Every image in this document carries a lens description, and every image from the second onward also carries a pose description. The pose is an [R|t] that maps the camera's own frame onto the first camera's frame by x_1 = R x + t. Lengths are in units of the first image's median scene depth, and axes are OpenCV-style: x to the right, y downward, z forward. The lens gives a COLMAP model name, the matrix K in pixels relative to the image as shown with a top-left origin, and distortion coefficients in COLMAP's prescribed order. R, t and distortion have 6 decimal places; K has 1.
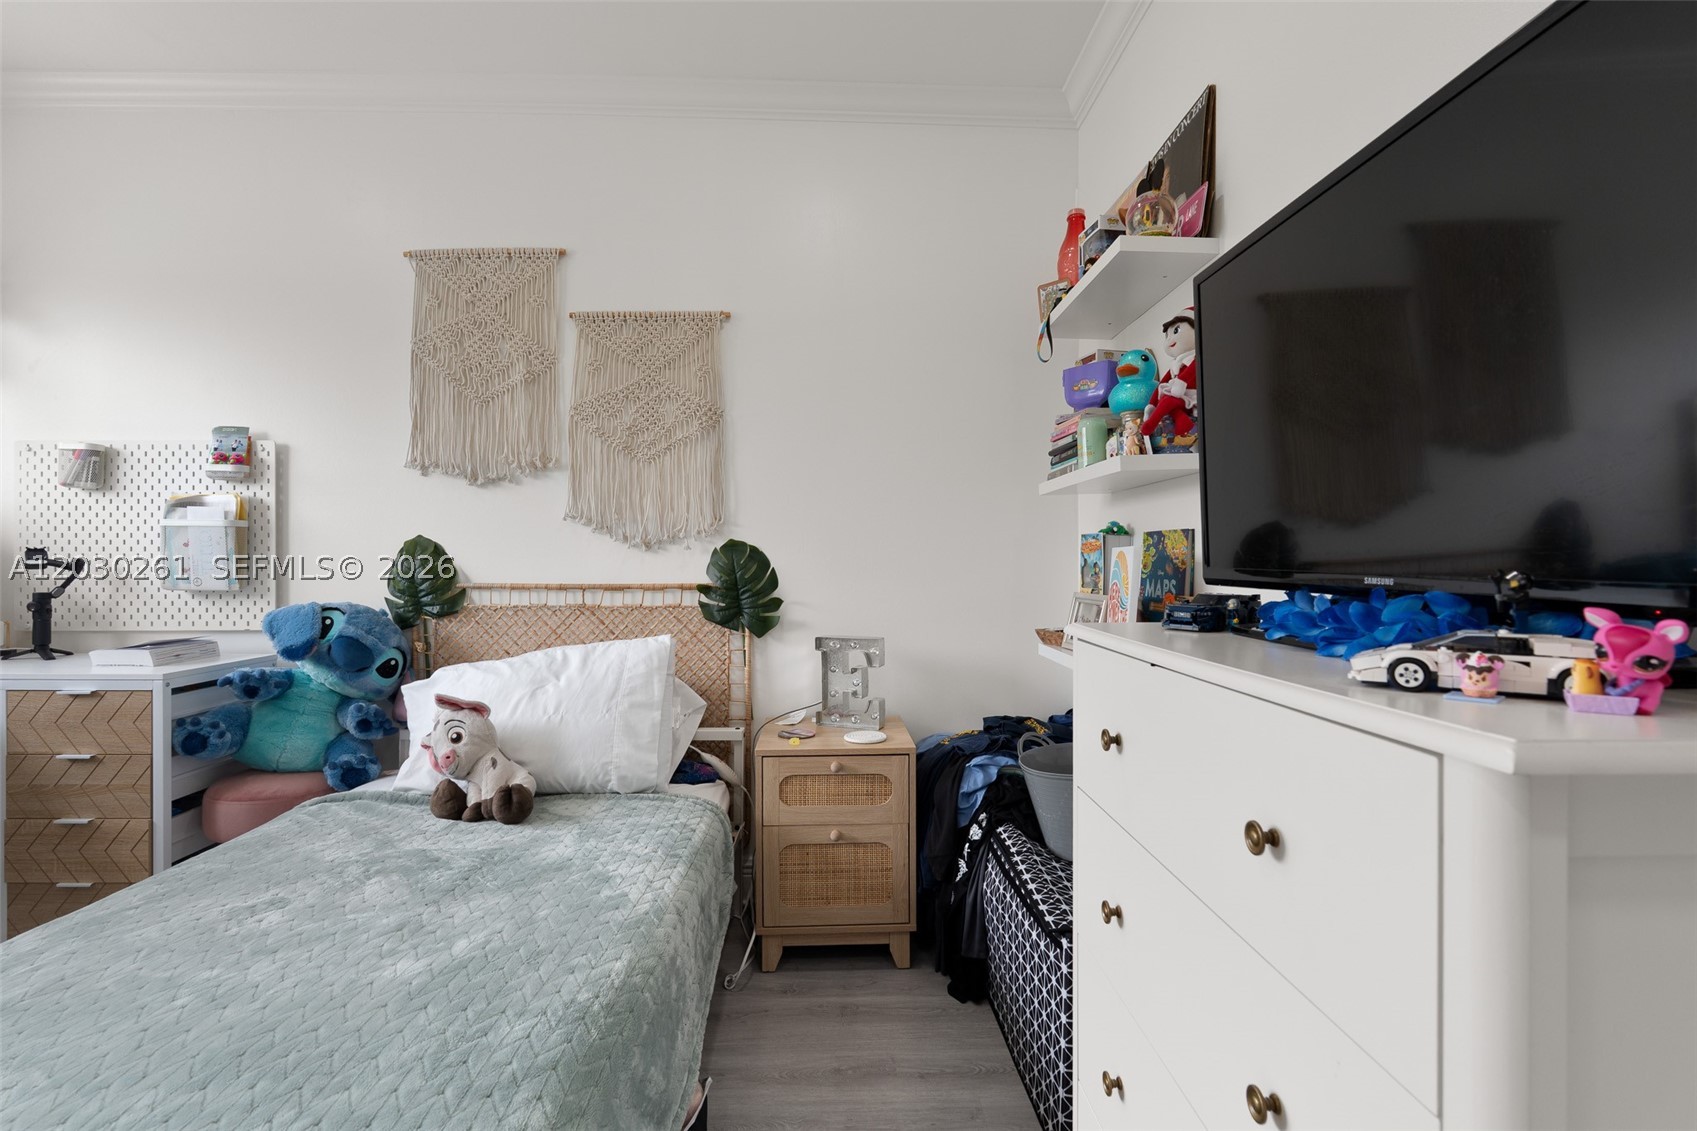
lens RADIAL K [[789.0, 0, 856.2], [0, 789.0, 562.4], [0, 0, 1]] dist [-0.002066, -0.000338]
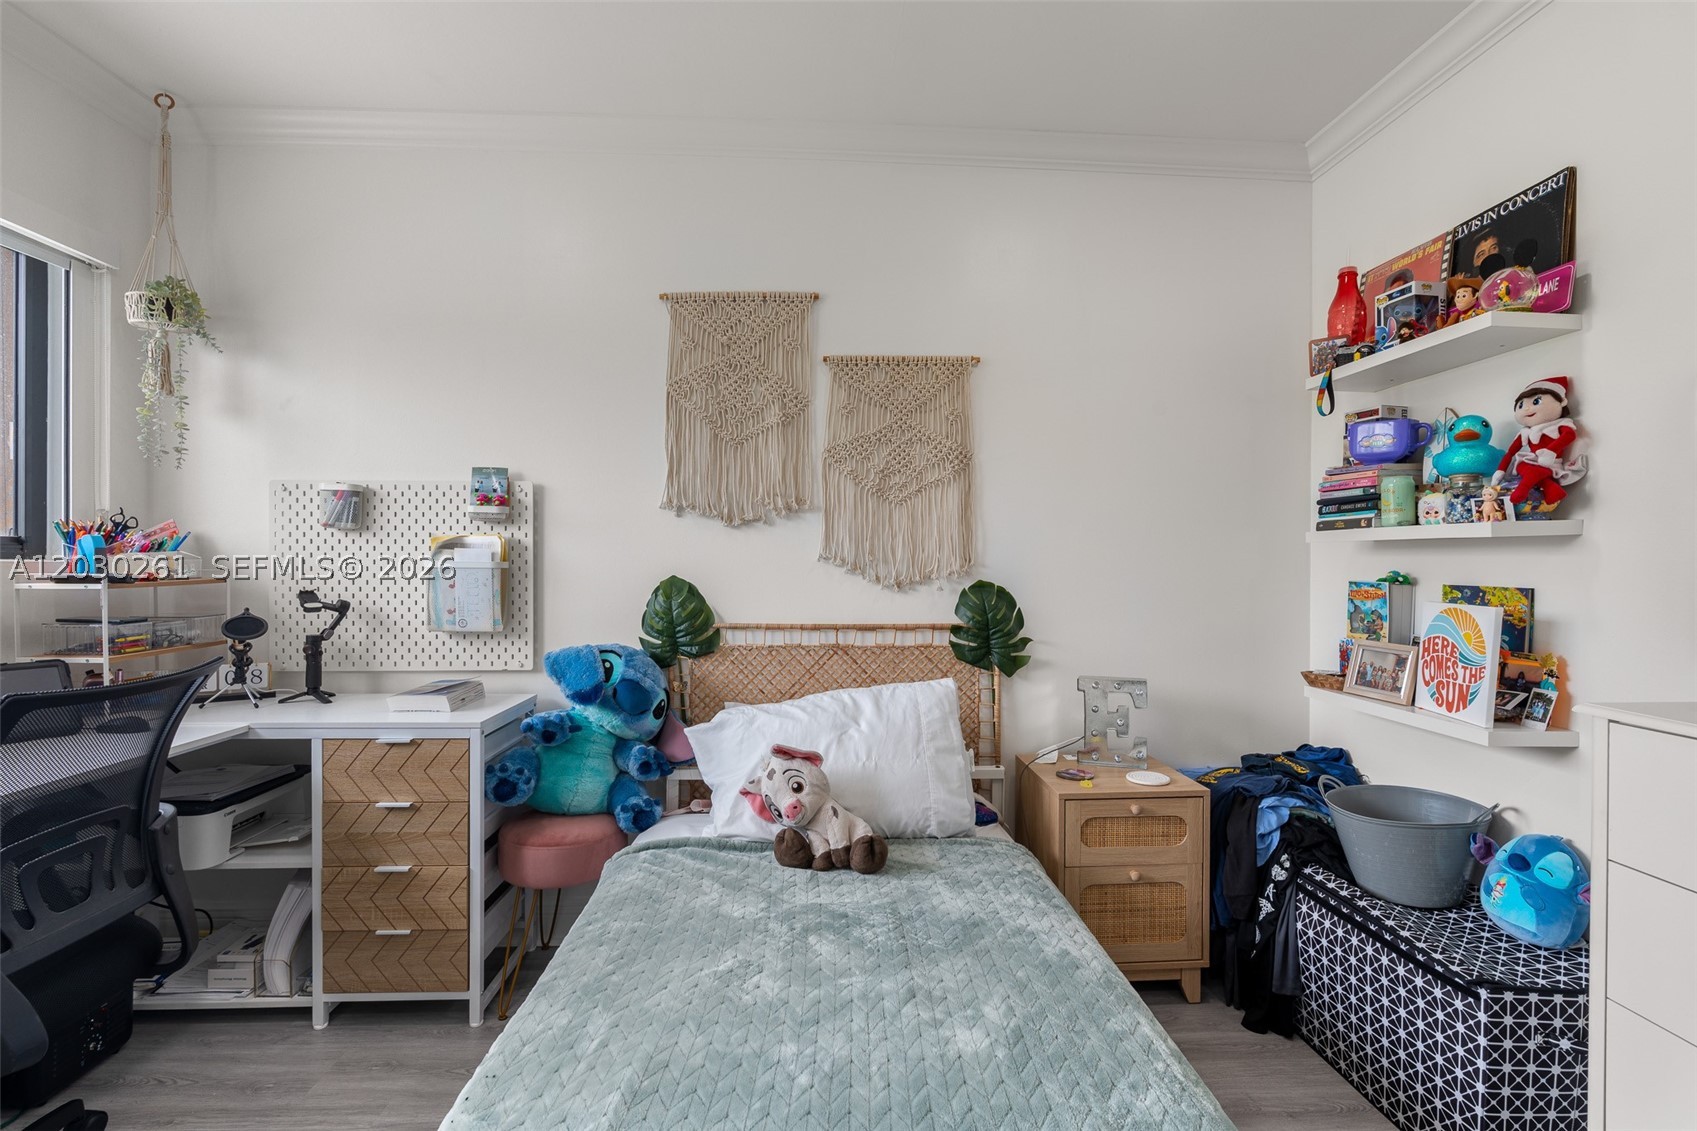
lens RADIAL K [[789.0, 0, 833.3], [0, 789.0, 562.5], [0, 0, 1]] dist [-0.002066, -0.000338]
pose [[0.999641, 0.002800, 0.026648, -0.414990], [-0.002941, 0.999982, 0.005247, -0.062757], [-0.026632, -0.005324, 0.999631, -0.016478]]
